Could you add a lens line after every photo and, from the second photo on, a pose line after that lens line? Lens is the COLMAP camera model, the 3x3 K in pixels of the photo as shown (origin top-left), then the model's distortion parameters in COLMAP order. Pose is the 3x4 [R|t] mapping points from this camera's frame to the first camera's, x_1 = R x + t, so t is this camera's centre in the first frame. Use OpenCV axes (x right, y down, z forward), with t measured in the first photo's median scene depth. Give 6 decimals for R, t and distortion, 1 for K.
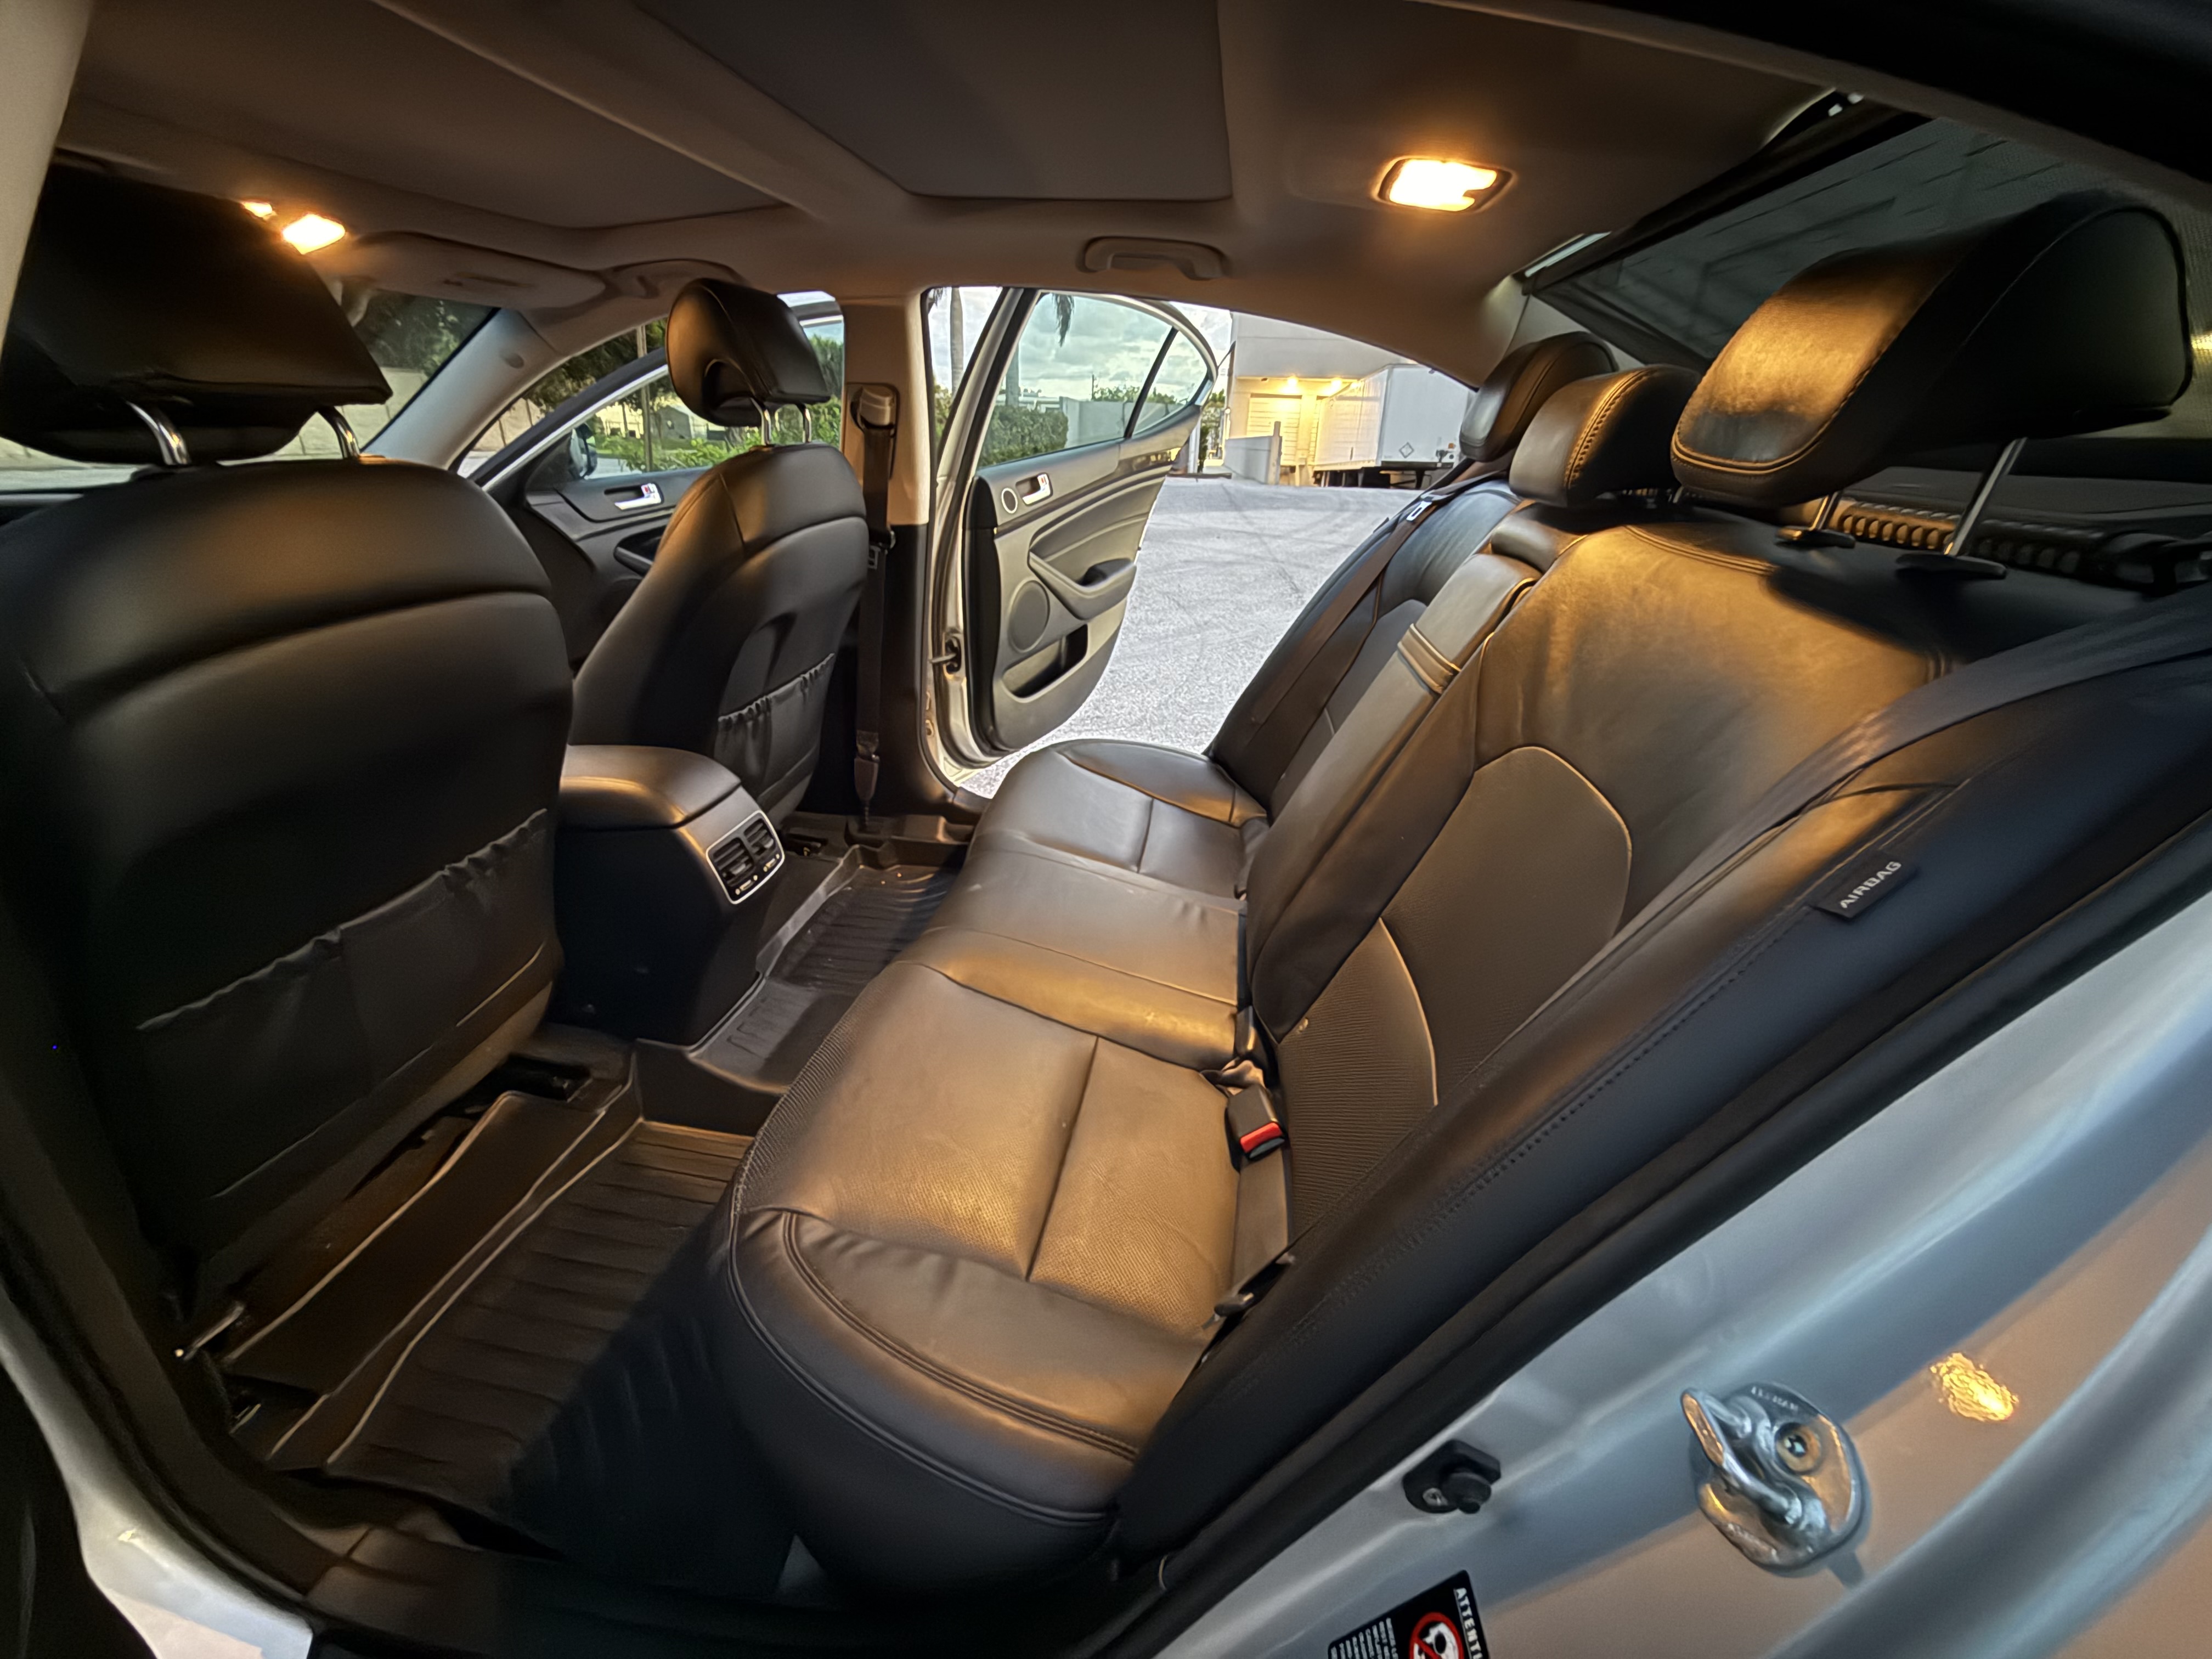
lens RADIAL K [[880.6, 0, 1106.0], [0, 880.6, 829.5], [0, 0, 1]] dist [-0.003478, -0.000538]
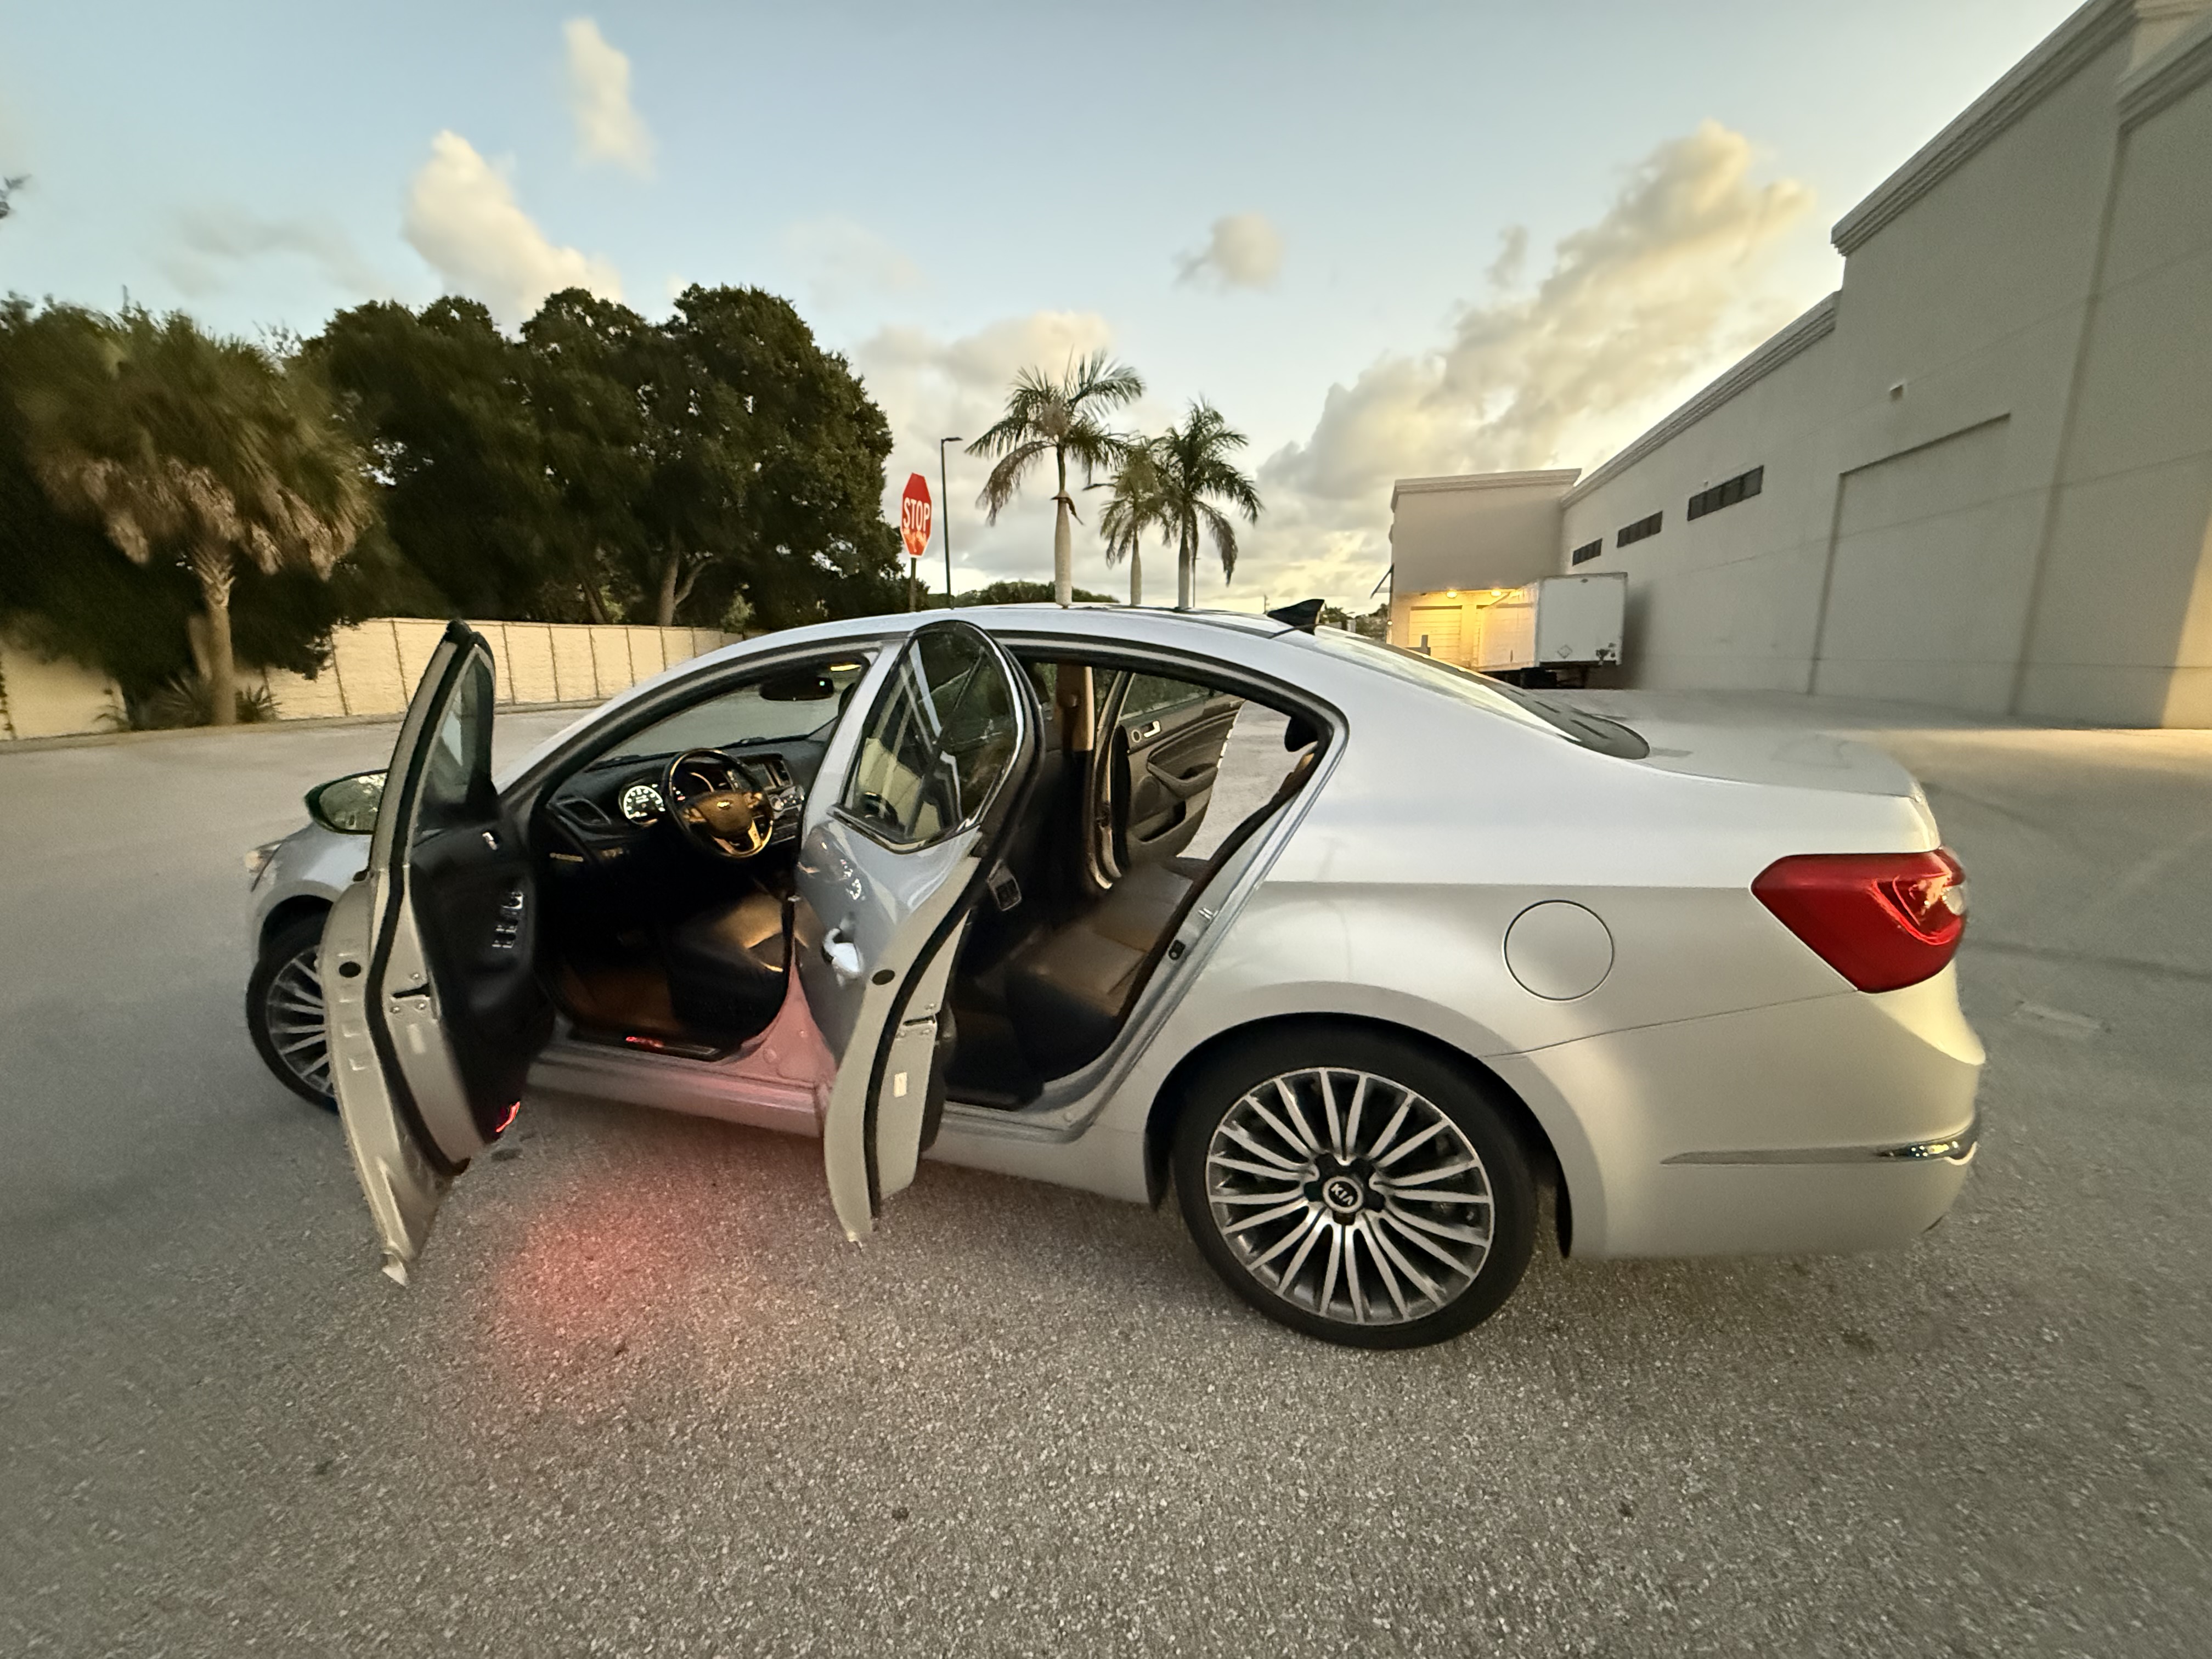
lens RADIAL K [[880.6, 0, 1106.0], [0, 880.6, 829.5], [0, 0, 1]] dist [-0.003478, -0.000538]
pose [[0.981409, -0.003866, -0.191889, 0.169317], [-0.037825, 0.976293, -0.213121, 0.205458], [0.188164, 0.216417, 0.957997, -0.702110]]
